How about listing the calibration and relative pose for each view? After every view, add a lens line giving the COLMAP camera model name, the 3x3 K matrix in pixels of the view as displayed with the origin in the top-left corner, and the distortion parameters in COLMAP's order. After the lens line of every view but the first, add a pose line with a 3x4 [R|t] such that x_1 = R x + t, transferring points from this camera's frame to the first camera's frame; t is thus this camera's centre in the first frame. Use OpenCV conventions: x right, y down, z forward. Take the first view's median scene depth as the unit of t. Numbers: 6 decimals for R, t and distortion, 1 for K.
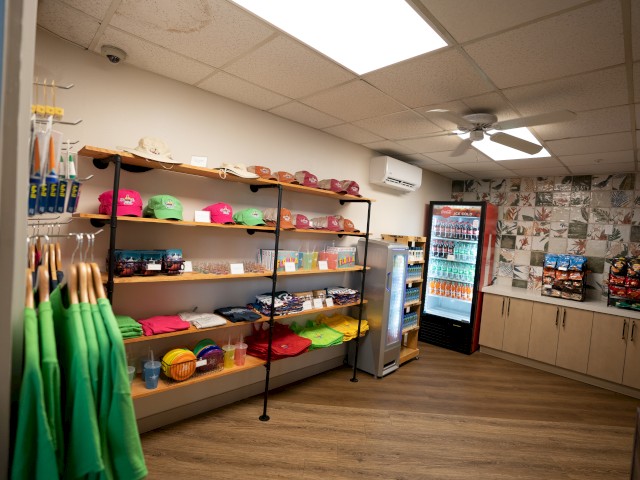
lens RADIAL K [[333.5, 0, 320.0], [0, 333.5, 240.0], [0, 0, 1]] dist [-0.051370, 0.000131]
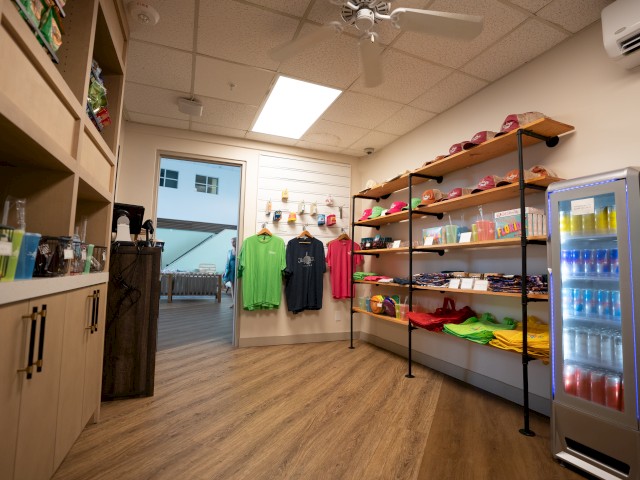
lens RADIAL K [[333.5, 0, 320.0], [0, 333.5, 240.0], [0, 0, 1]] dist [-0.051370, 0.000131]
pose [[-0.390691, -0.162636, -0.906041, 1.051235], [-0.087471, 0.986374, -0.139338, 0.267034], [0.916357, 0.024815, -0.399593, 1.159361]]
